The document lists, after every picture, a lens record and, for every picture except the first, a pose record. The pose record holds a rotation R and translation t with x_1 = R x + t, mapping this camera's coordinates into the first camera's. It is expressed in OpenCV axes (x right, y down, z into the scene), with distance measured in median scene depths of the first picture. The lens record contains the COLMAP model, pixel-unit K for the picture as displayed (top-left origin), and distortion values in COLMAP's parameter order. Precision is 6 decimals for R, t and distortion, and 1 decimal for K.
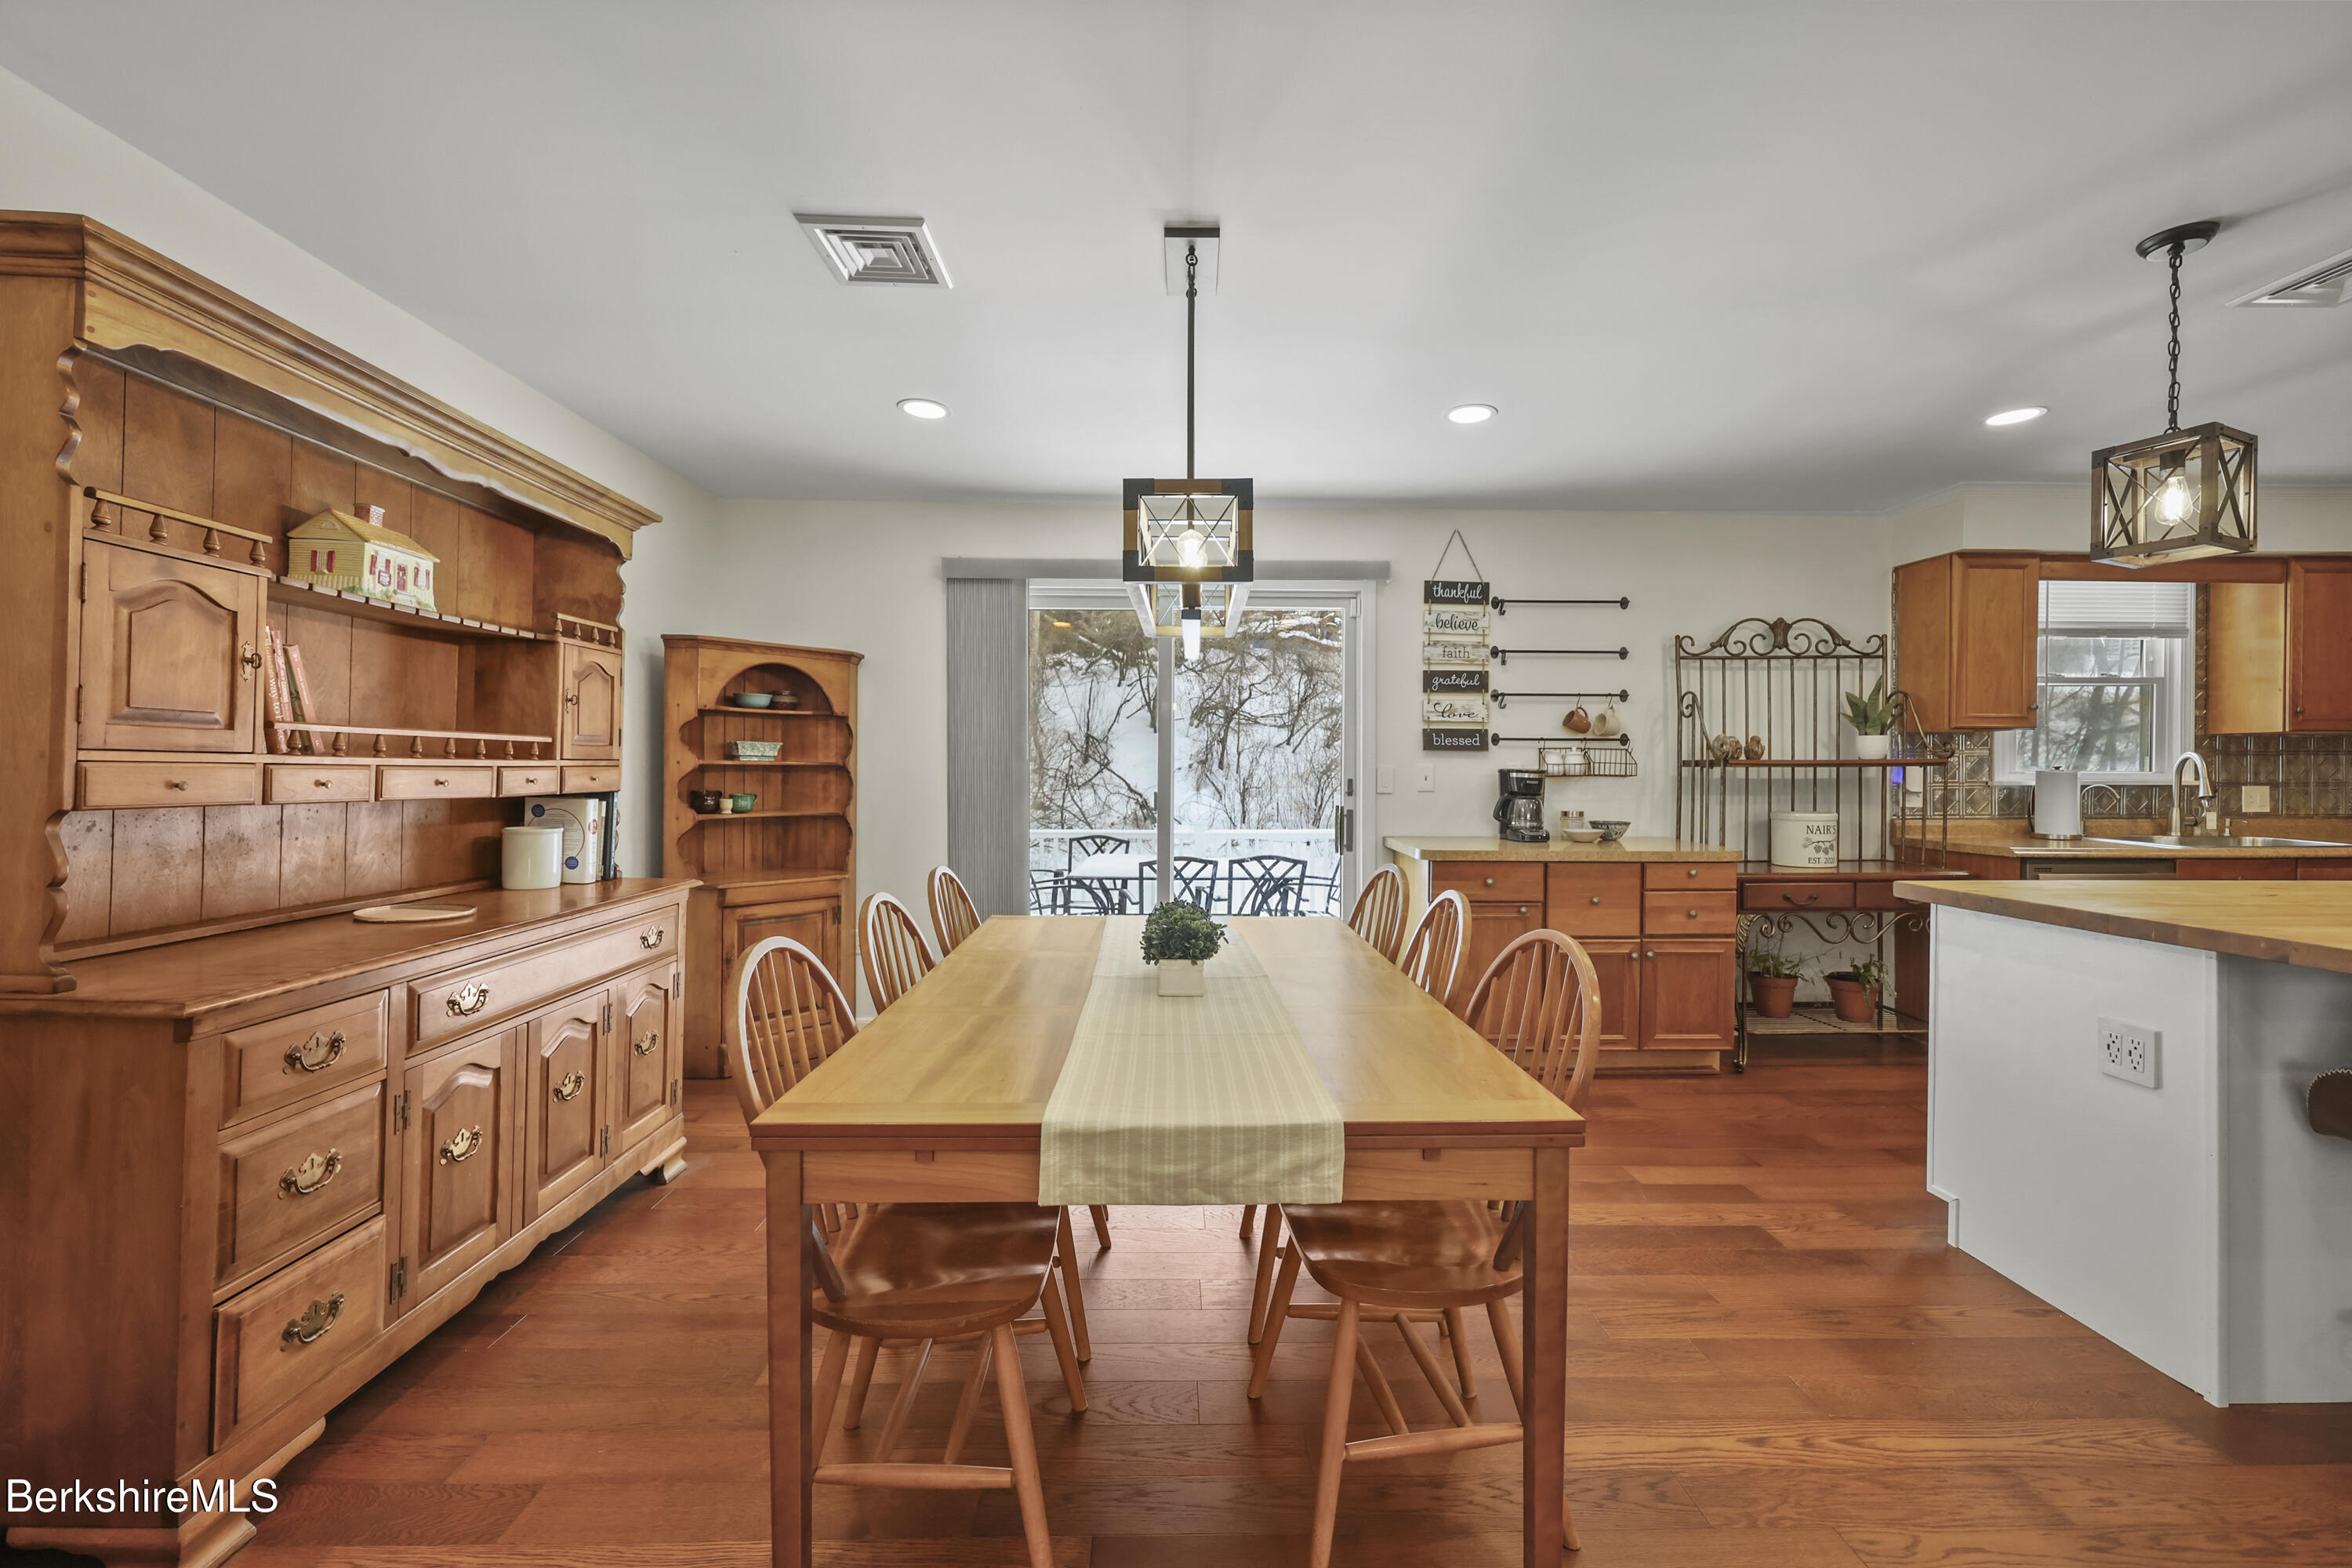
lens RADIAL K [[945.4, 0, 1184.4], [0, 945.4, 776.9], [0, 0, 1]] dist [-0.000149, 0.000072]
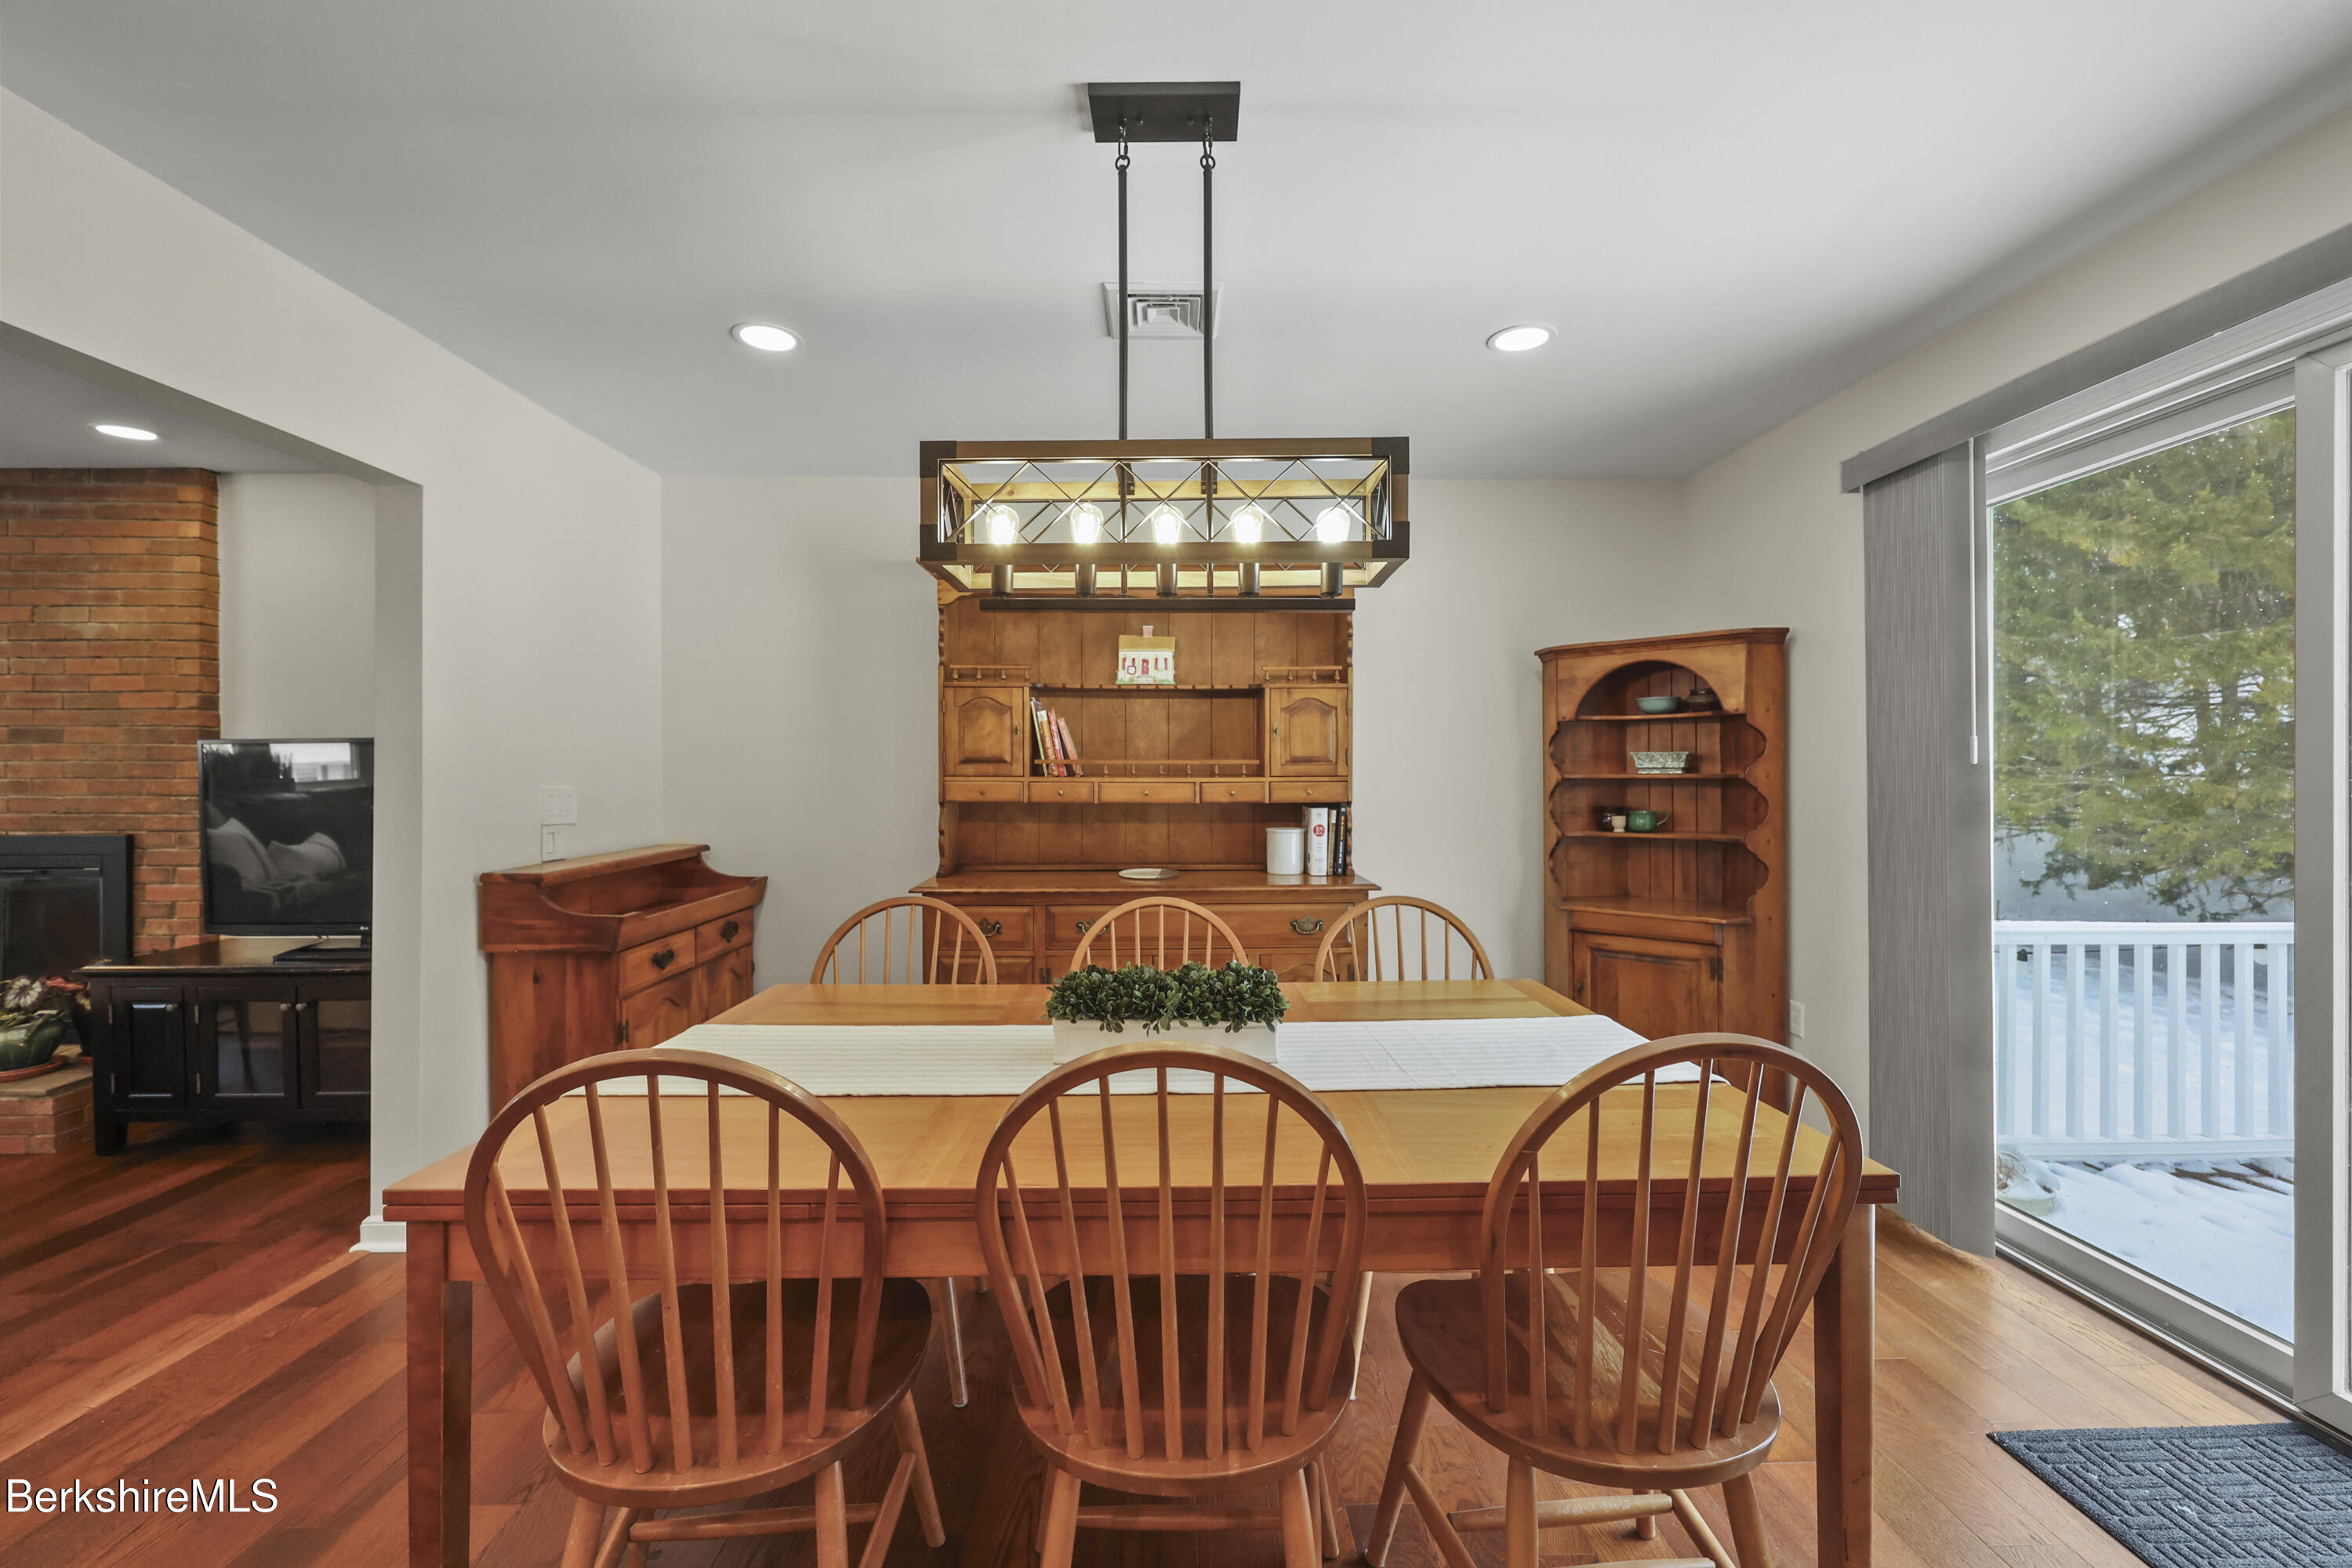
lens RADIAL K [[945.4, 0, 1185.7], [0, 945.4, 780.0], [0, 0, 1]] dist [-0.000149, 0.000072]
pose [[0.003529, -0.008286, -0.999959, 0.388816], [-0.005945, 0.999948, -0.008307, -0.001184], [0.999976, 0.005974, 0.003480, 0.519871]]
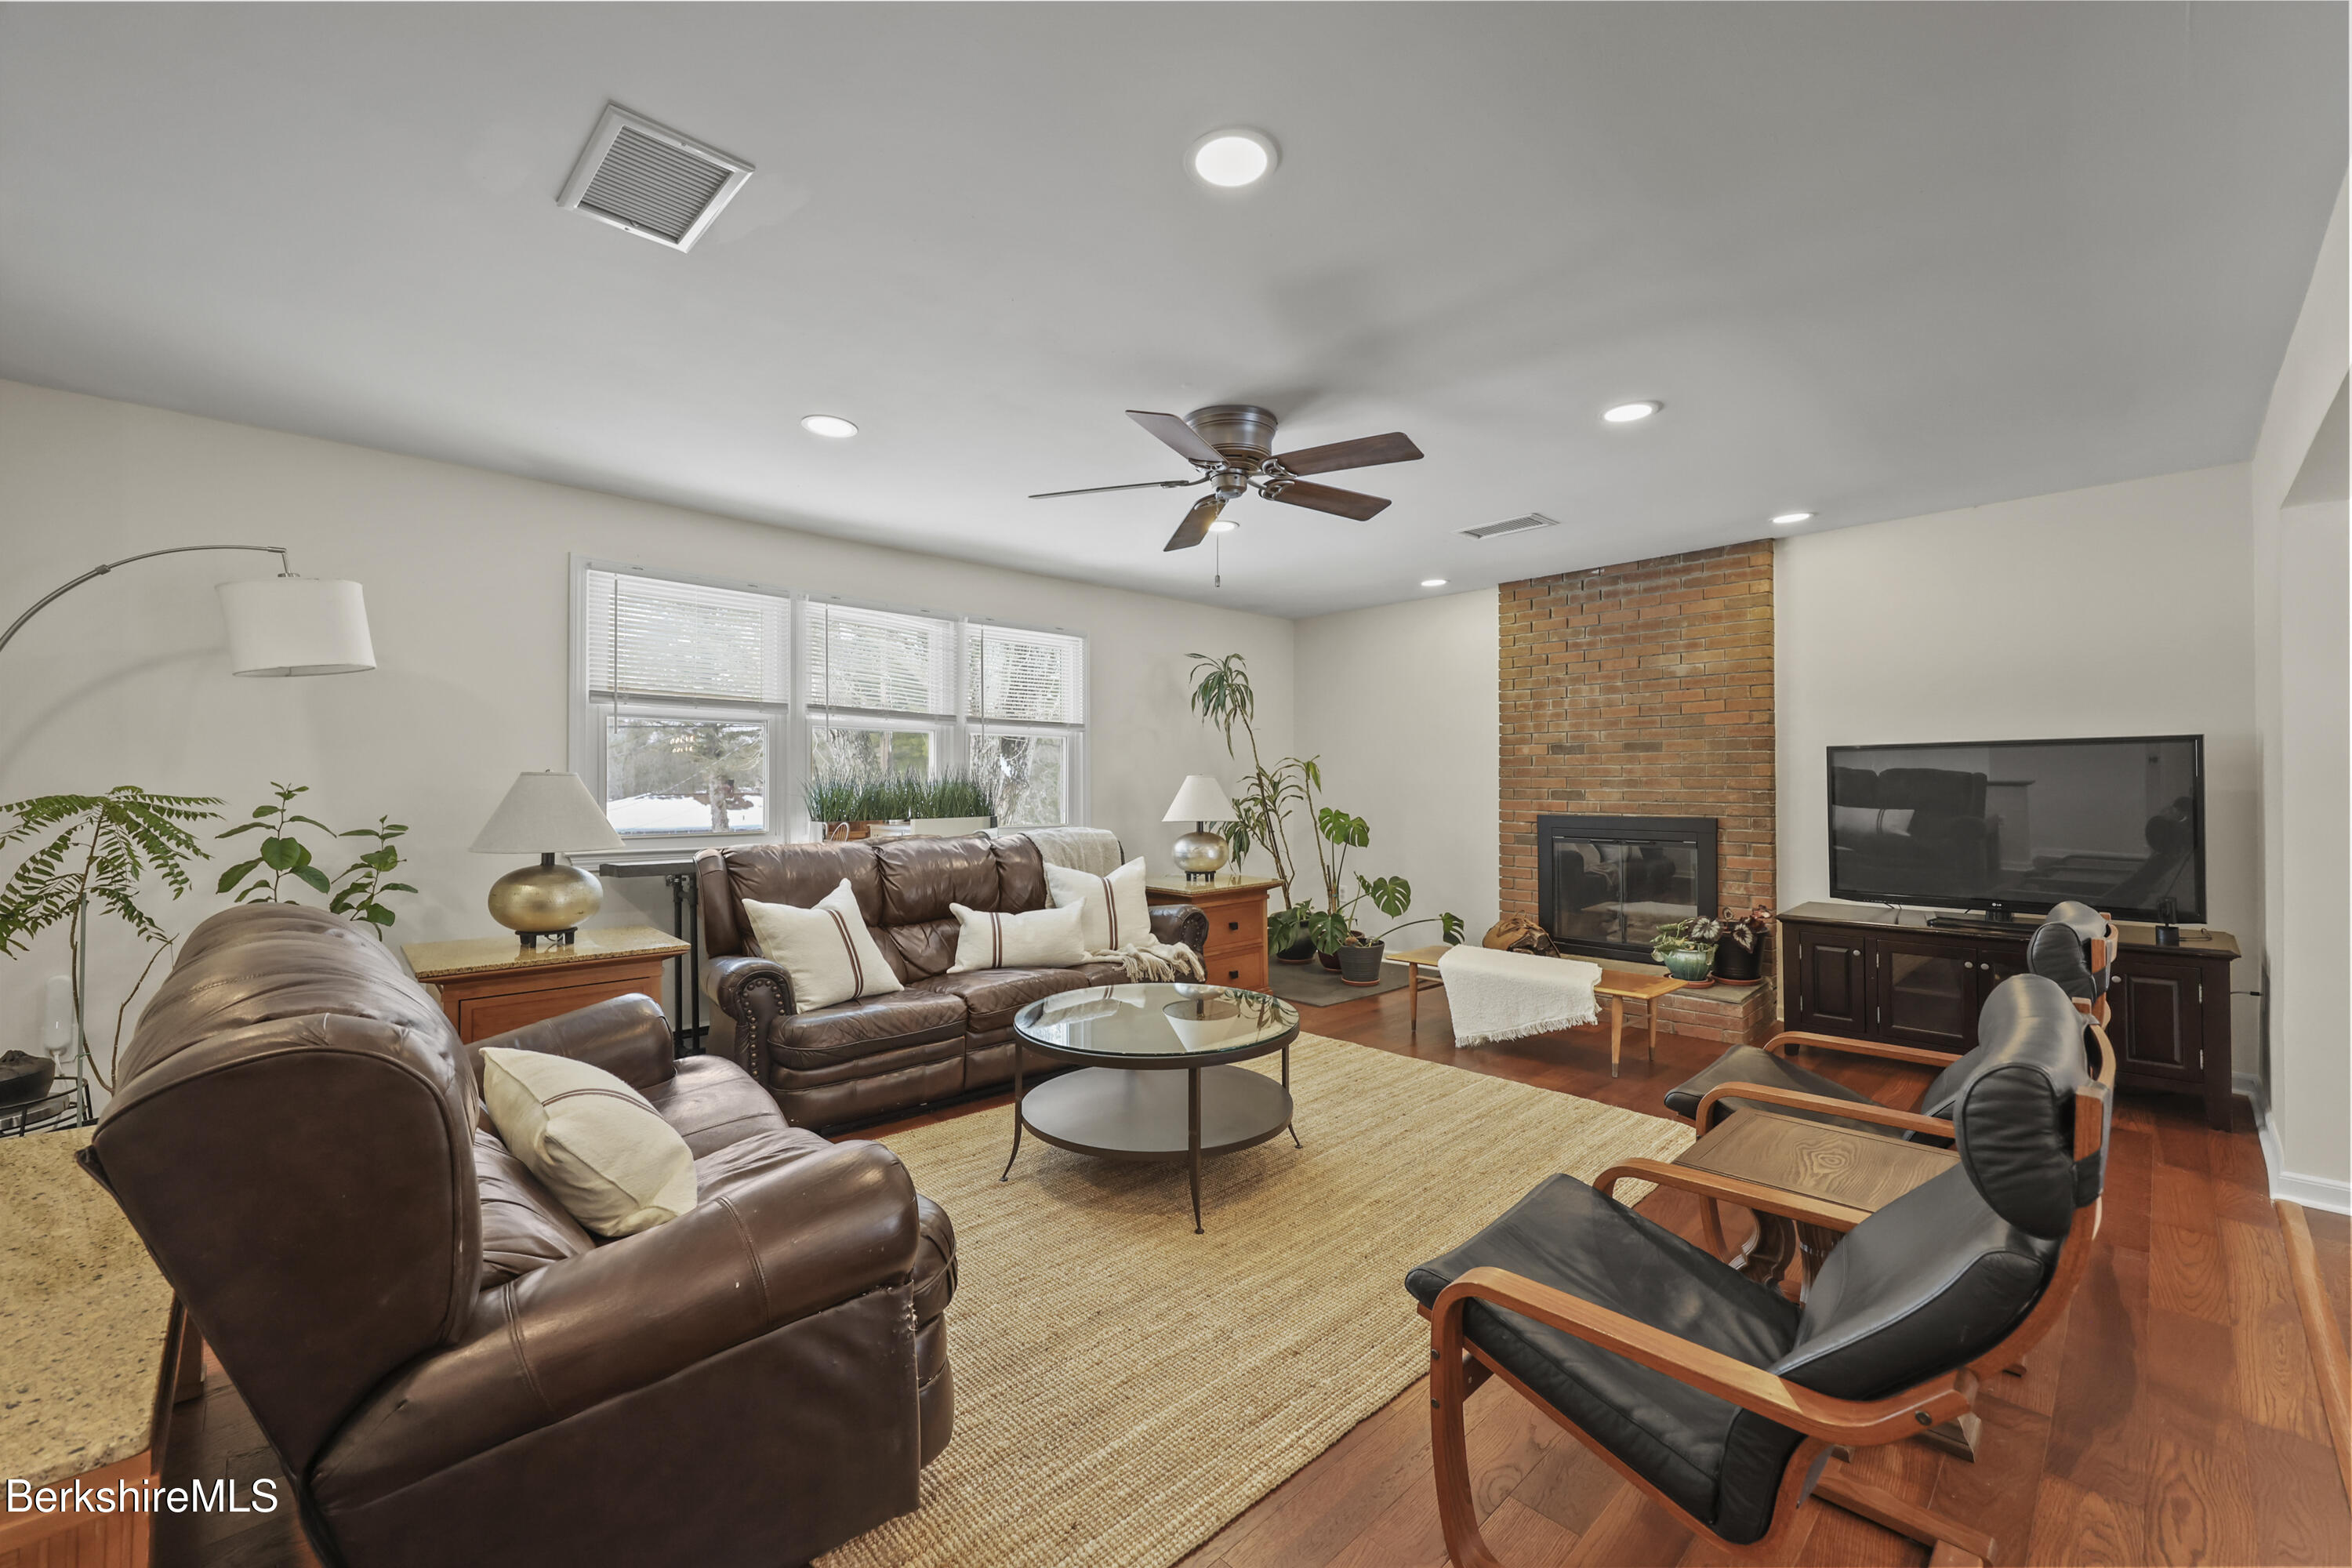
lens RADIAL K [[945.4, 0, 1169.2], [0, 945.4, 778.0], [0, 0, 1]] dist [-0.000149, 0.000072]
pose [[-0.730764, -0.005616, -0.682607, 0.803575], [-0.006118, 0.999980, -0.001676, 0.003435], [0.682602, 0.002951, -0.730784, -0.032978]]
